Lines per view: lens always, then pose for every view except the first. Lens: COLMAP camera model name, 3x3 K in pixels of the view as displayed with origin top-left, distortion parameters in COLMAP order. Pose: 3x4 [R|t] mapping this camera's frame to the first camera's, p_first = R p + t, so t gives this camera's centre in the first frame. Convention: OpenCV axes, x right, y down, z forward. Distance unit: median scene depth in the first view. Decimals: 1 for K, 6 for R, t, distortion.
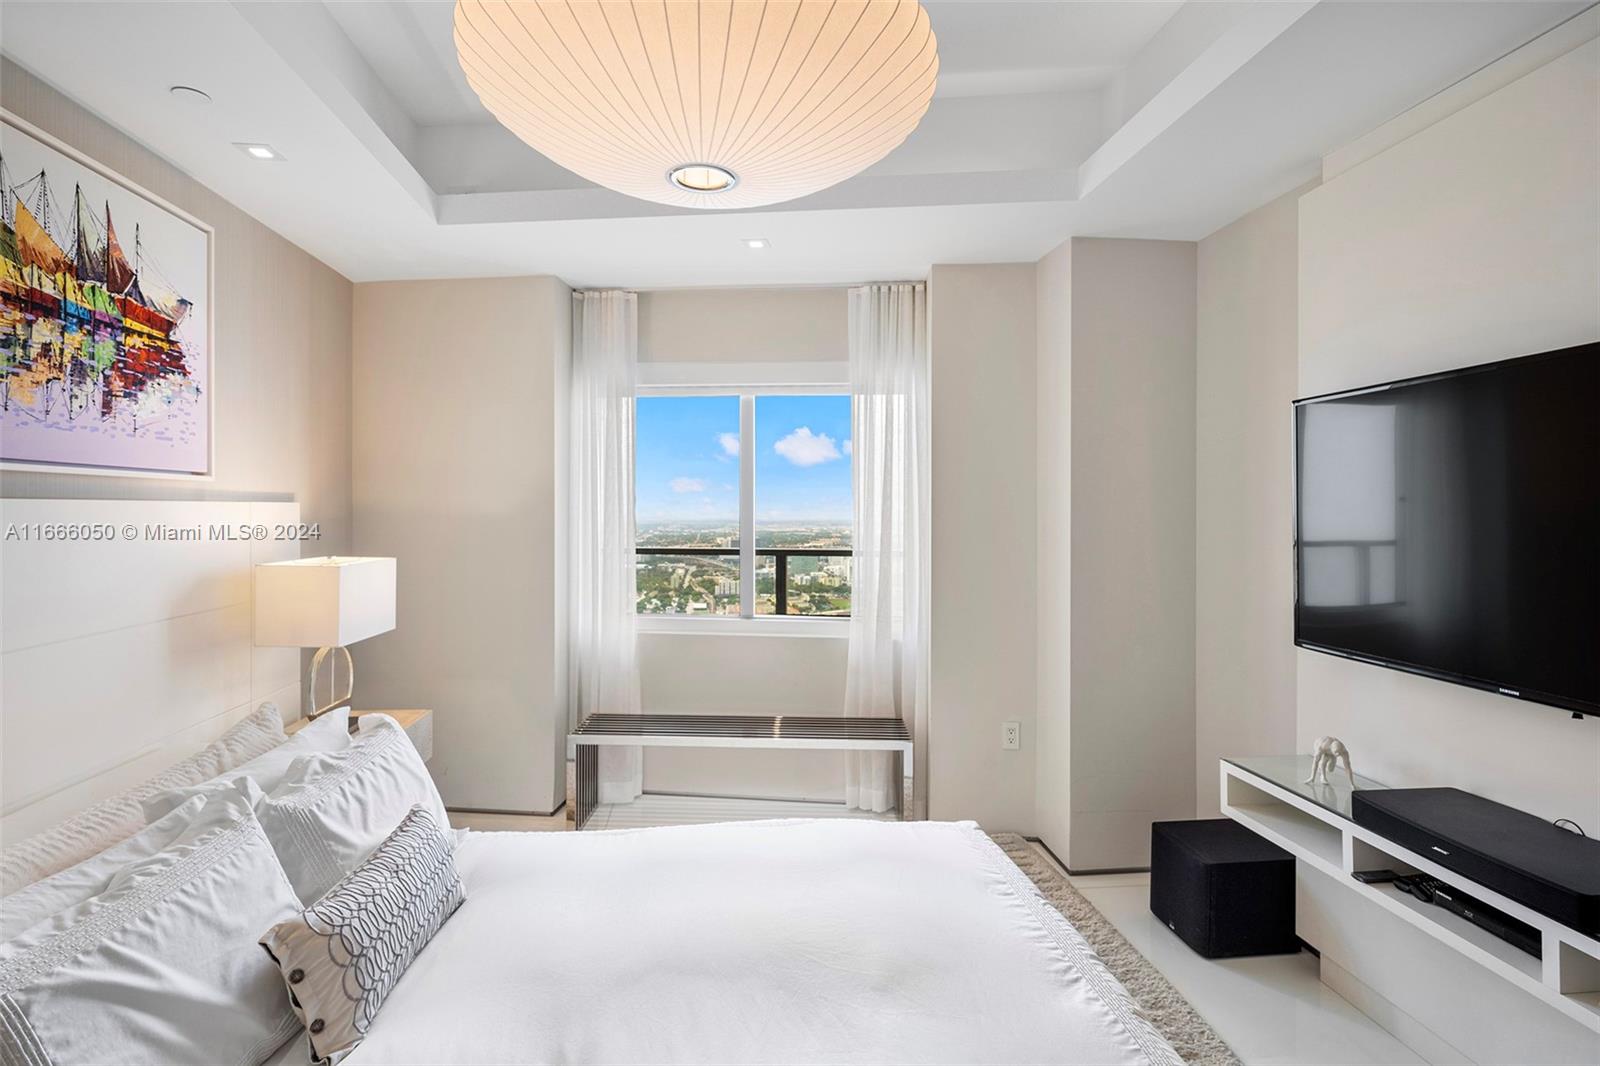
lens RADIAL K [[780.5, 0, 787.5], [0, 780.5, 506.9], [0, 0, 1]] dist [0.002901, 0.000389]
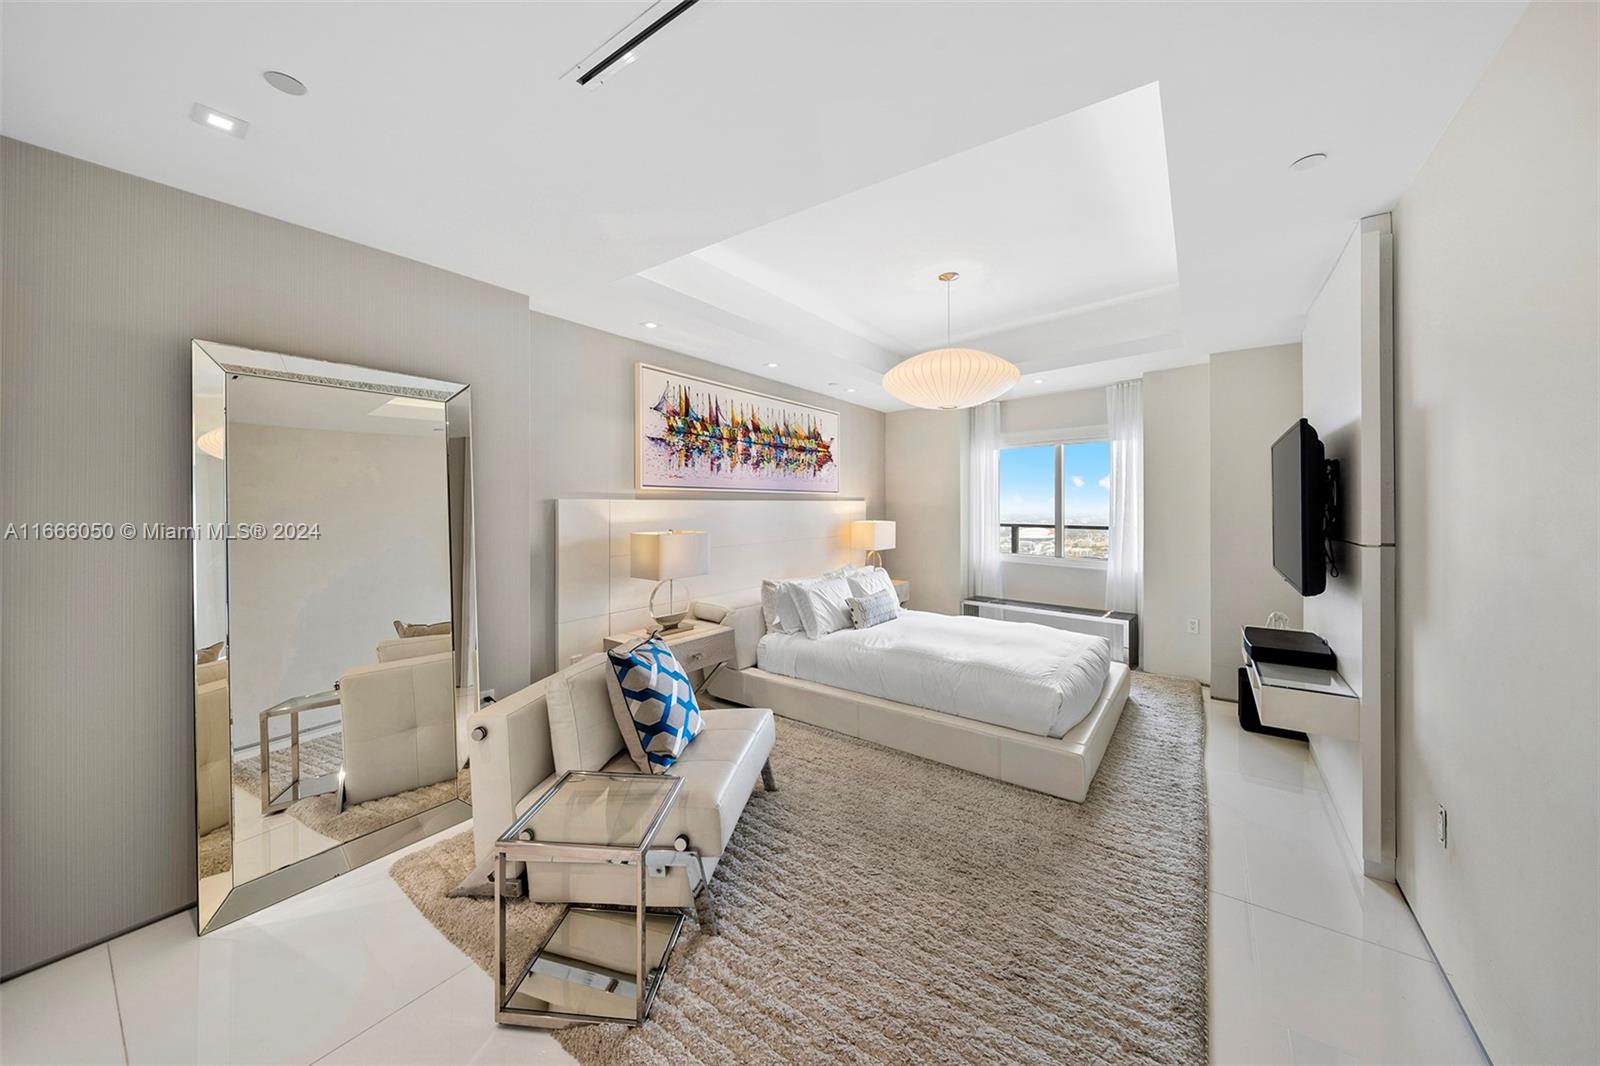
lens RADIAL K [[555.4, 0, 801.0], [0, 555.4, 504.3], [0, 0, 1]] dist [0.000129, 0.000001]
pose [[0.751476, -0.004557, -0.659745, 0.629053], [0.006142, 0.999981, 0.000089, 0.005939], [0.659732, -0.004119, 0.751490, -0.790096]]
